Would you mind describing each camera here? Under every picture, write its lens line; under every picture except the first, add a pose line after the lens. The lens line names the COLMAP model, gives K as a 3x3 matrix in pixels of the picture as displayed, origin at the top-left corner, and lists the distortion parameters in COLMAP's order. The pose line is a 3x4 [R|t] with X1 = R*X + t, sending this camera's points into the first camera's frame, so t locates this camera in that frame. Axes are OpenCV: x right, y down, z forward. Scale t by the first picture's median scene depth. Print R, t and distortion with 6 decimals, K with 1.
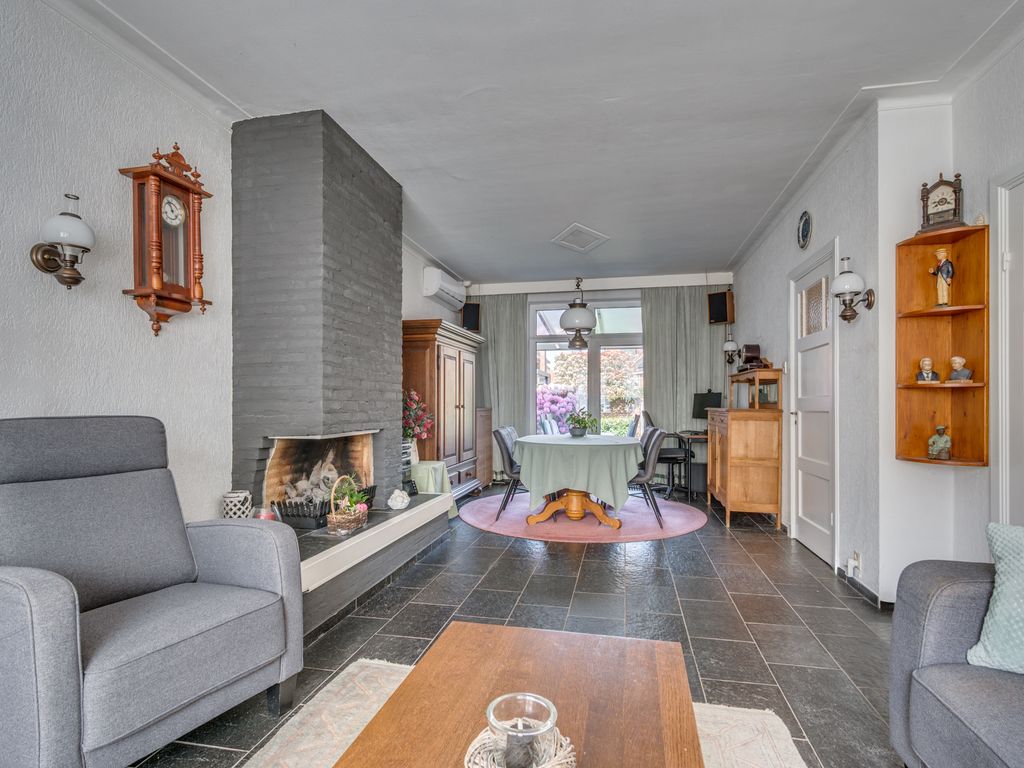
lens RADIAL K [[525.4, 0, 514.1], [0, 525.4, 398.6], [0, 0, 1]] dist [-0.001934, -0.000052]
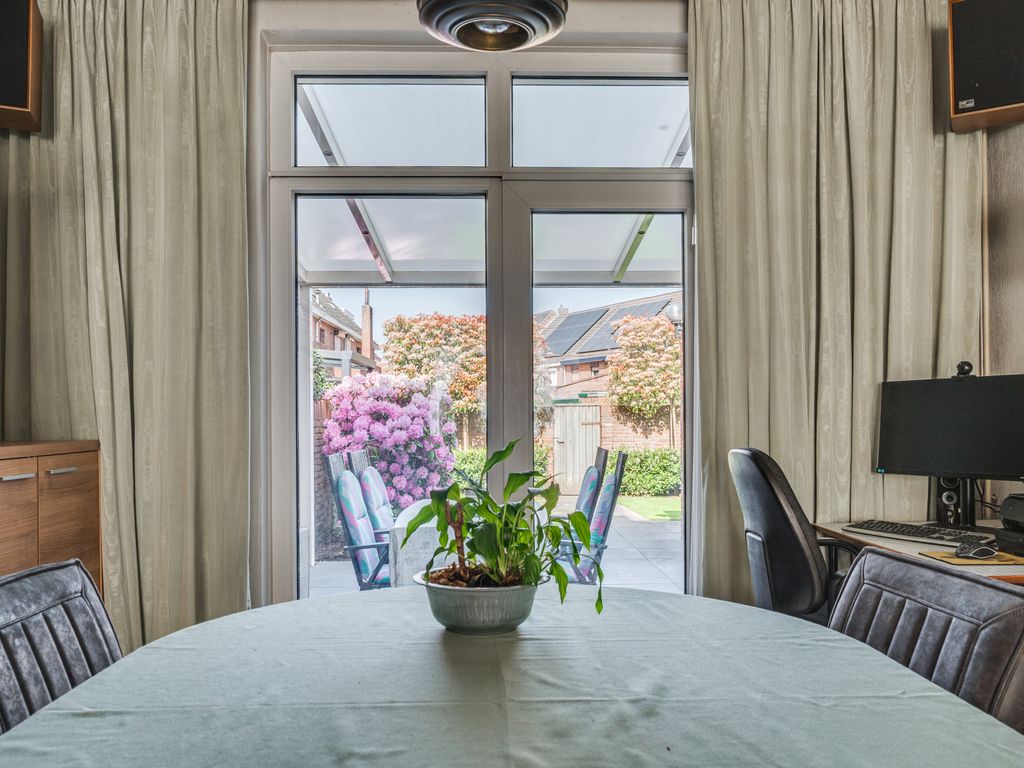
lens RADIAL K [[831.5, 0, 524.4], [0, 831.5, 413.1], [0, 0, 1]] dist [0.004631, 0.001877]
pose [[0.972077, -0.004949, 0.234610, 0.080498], [0.004239, 0.999985, 0.003532, 0.005734], [-0.234624, -0.002439, 0.972083, 0.809712]]
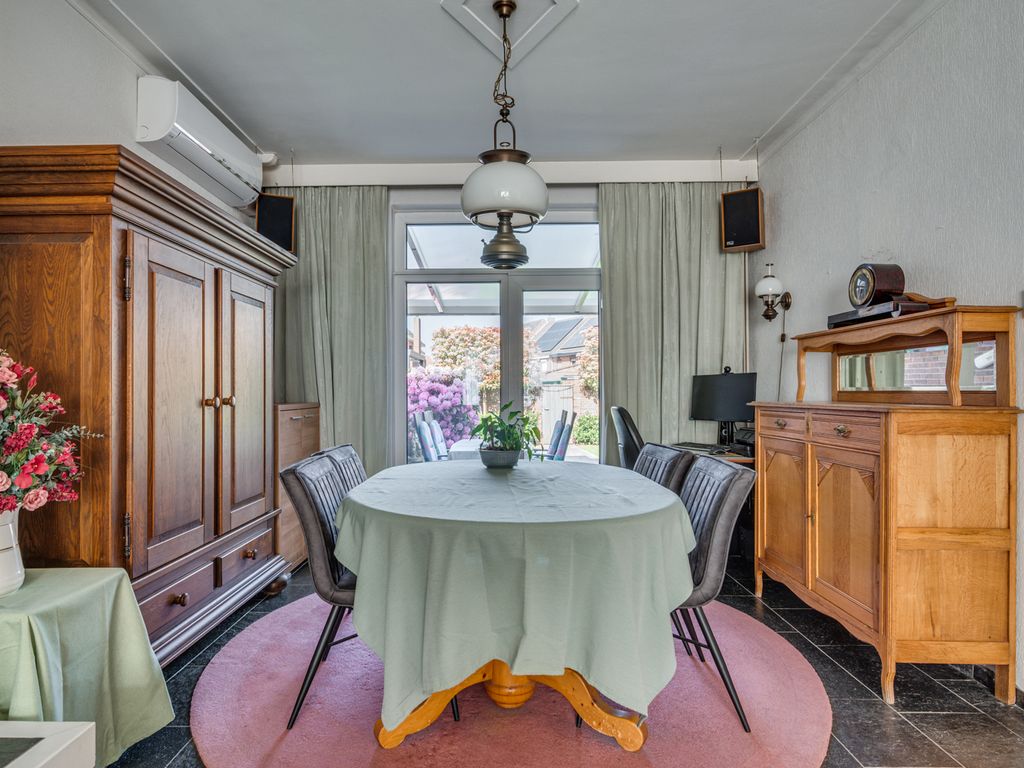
lens RADIAL K [[587.7, 0, 496.6], [0, 587.7, 388.6], [0, 0, 1]] dist [-0.001491, -0.000081]
pose [[0.982029, -0.001707, 0.188723, 0.026972], [0.001727, 0.999999, 0.000058, 0.005174], [-0.188723, 0.000269, 0.982030, 0.554563]]
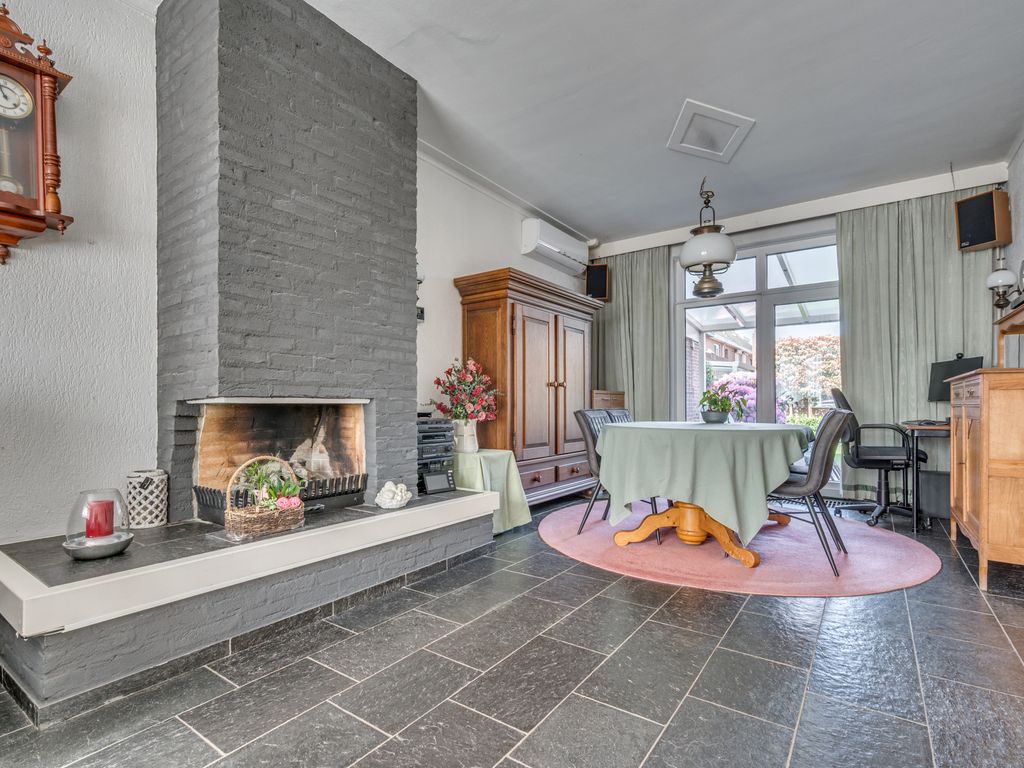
lens RADIAL K [[502.9, 0, 516.3], [0, 502.9, 401.2], [0, 0, 1]] dist [-0.000125, -0.000083]
pose [[0.918063, -0.006383, -0.396384, 0.156202], [0.006213, 0.999979, -0.001714, 0.045308], [0.396387, -0.000889, 0.918083, 0.305010]]
